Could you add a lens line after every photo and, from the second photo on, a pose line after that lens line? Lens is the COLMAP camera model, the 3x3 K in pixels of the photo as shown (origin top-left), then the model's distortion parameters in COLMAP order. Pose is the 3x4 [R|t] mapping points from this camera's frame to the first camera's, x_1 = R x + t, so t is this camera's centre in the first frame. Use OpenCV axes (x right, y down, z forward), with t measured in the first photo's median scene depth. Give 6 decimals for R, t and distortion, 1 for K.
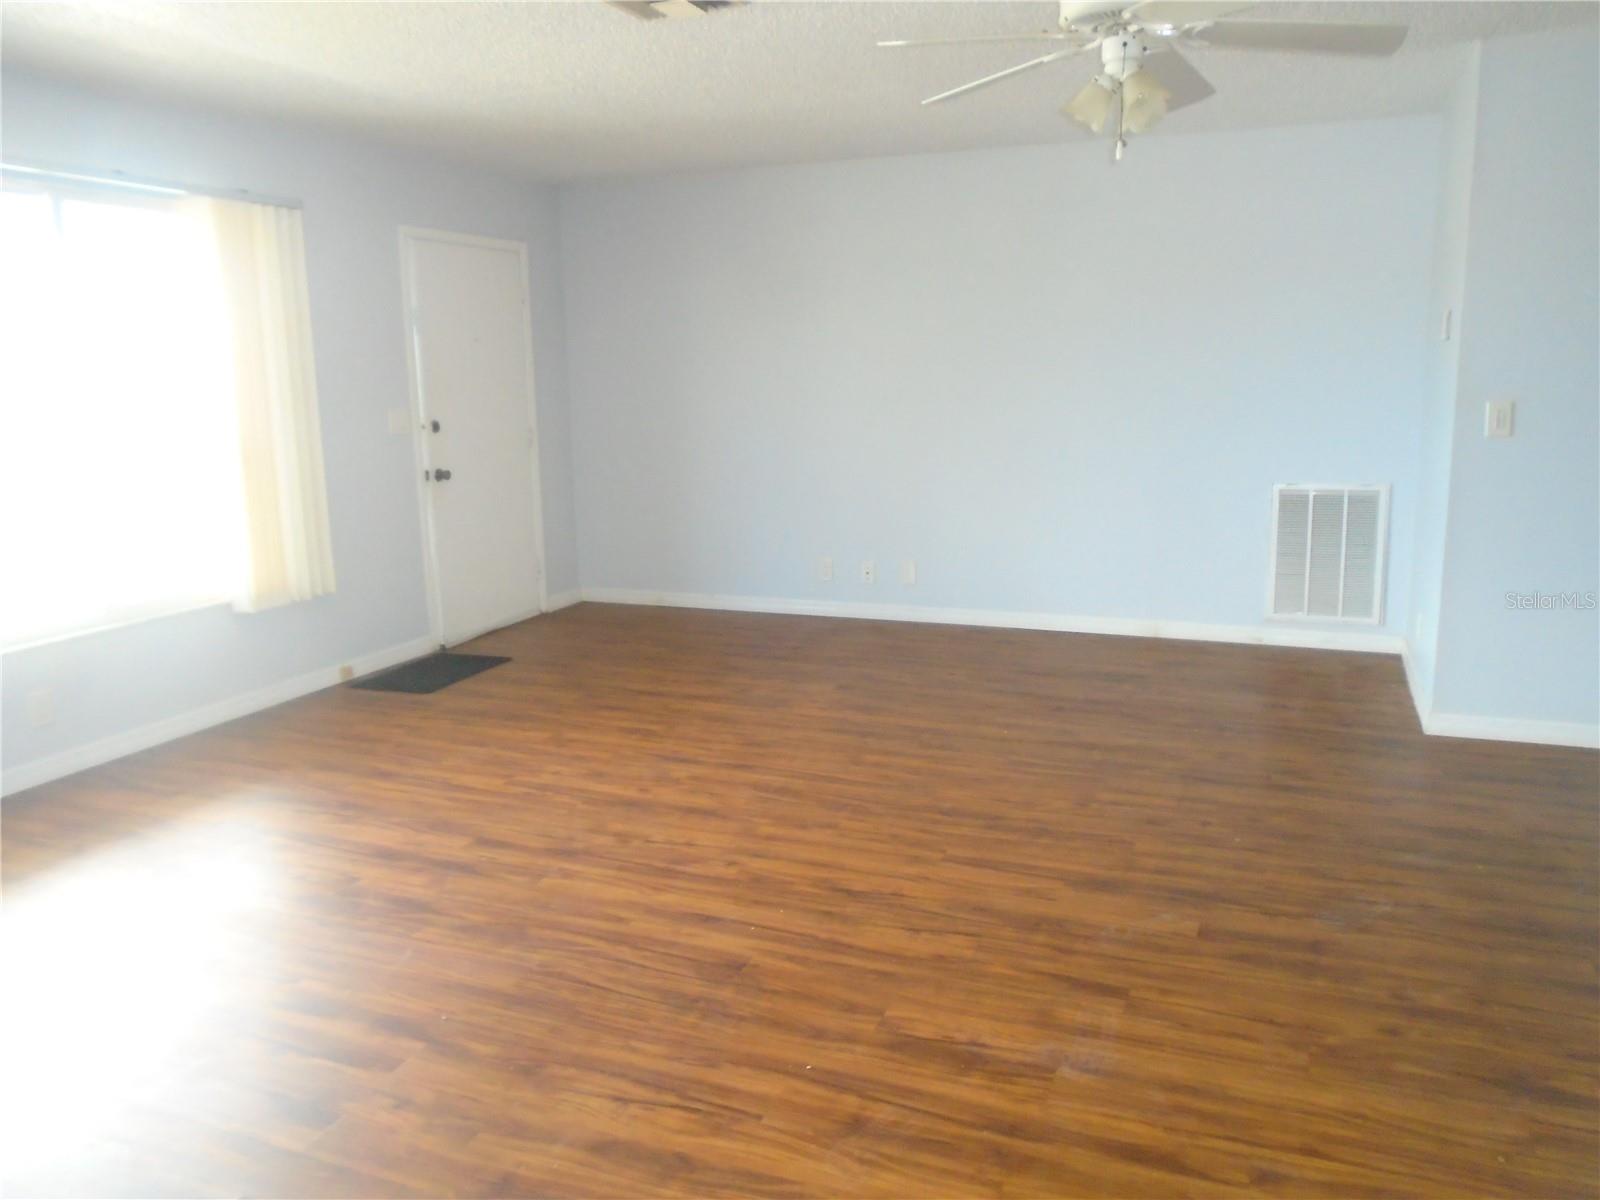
lens RADIAL K [[1219.8, 0, 795.5], [0, 1219.8, 598.7], [0, 0, 1]] dist [-0.005970, 0.001488]
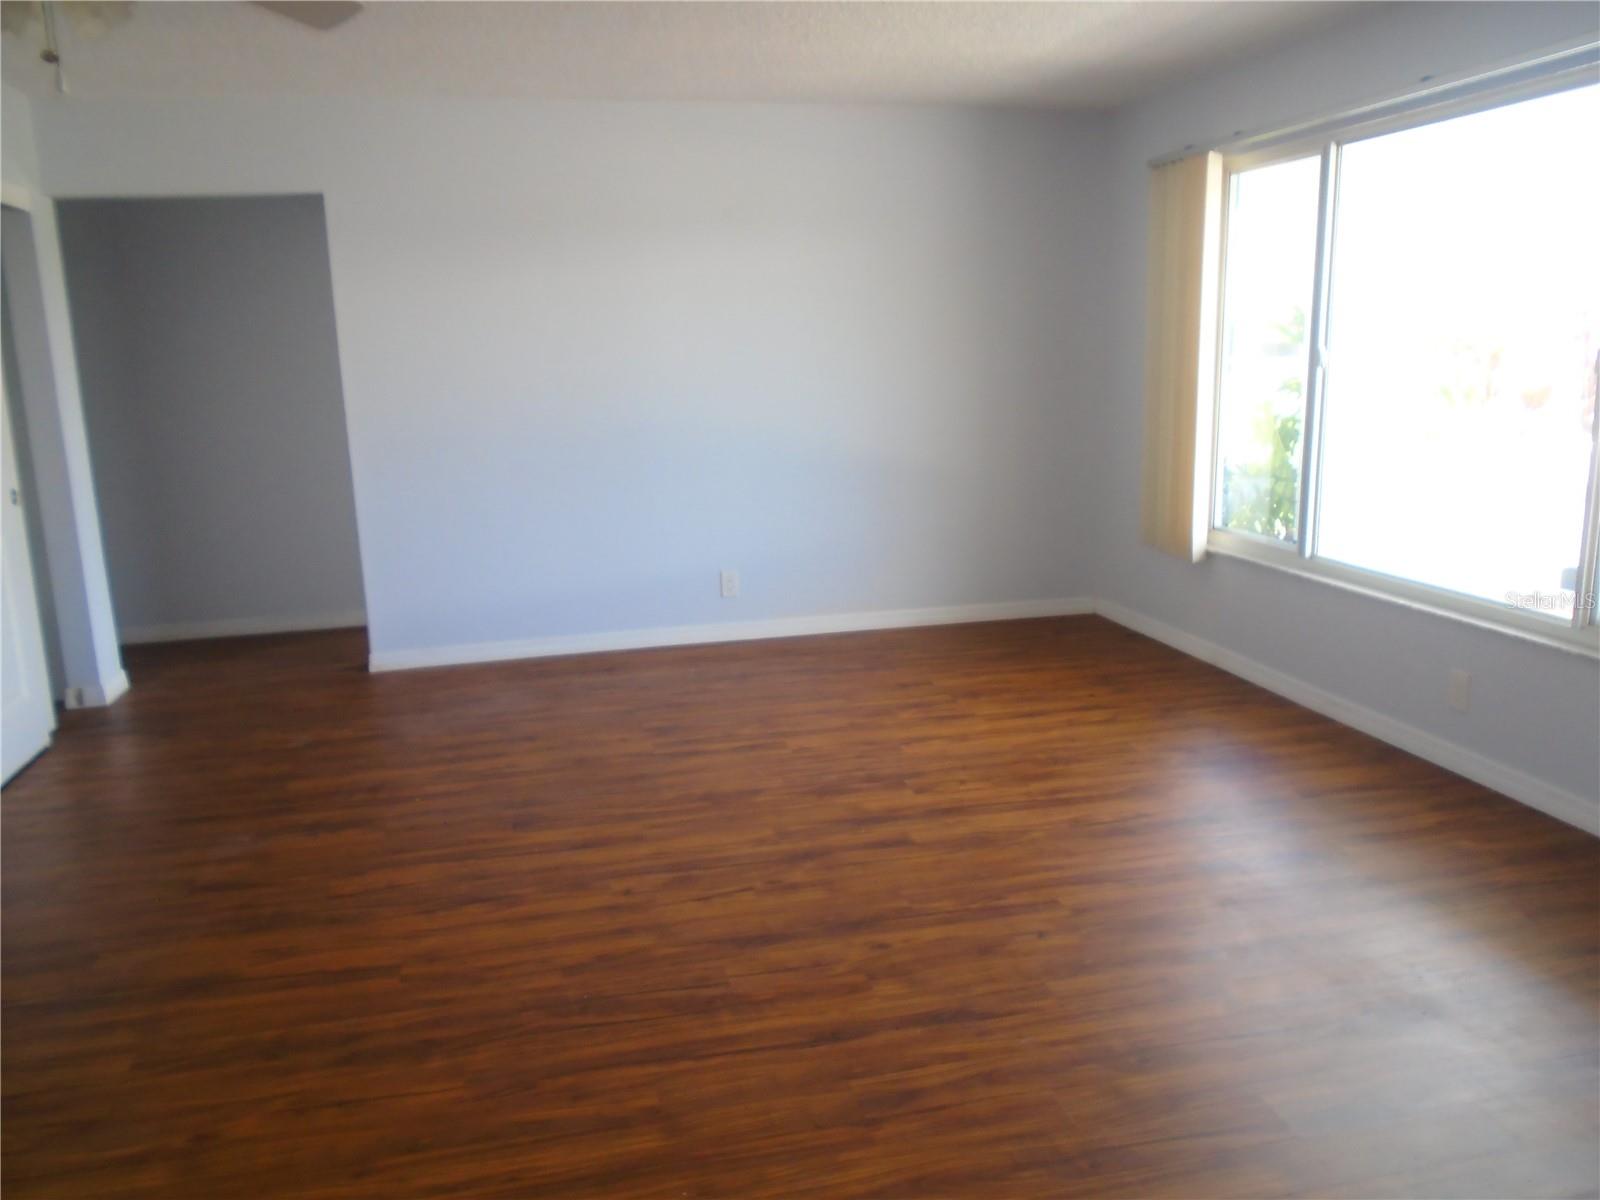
lens RADIAL K [[1219.8, 0, 795.5], [0, 1219.8, 598.7], [0, 0, 1]] dist [-0.005970, 0.001488]
pose [[-0.815541, 0.165128, -0.554640, 0.316067], [-0.056898, 0.930902, 0.360811, -0.325457], [0.575895, 0.325814, -0.749793, 1.684362]]
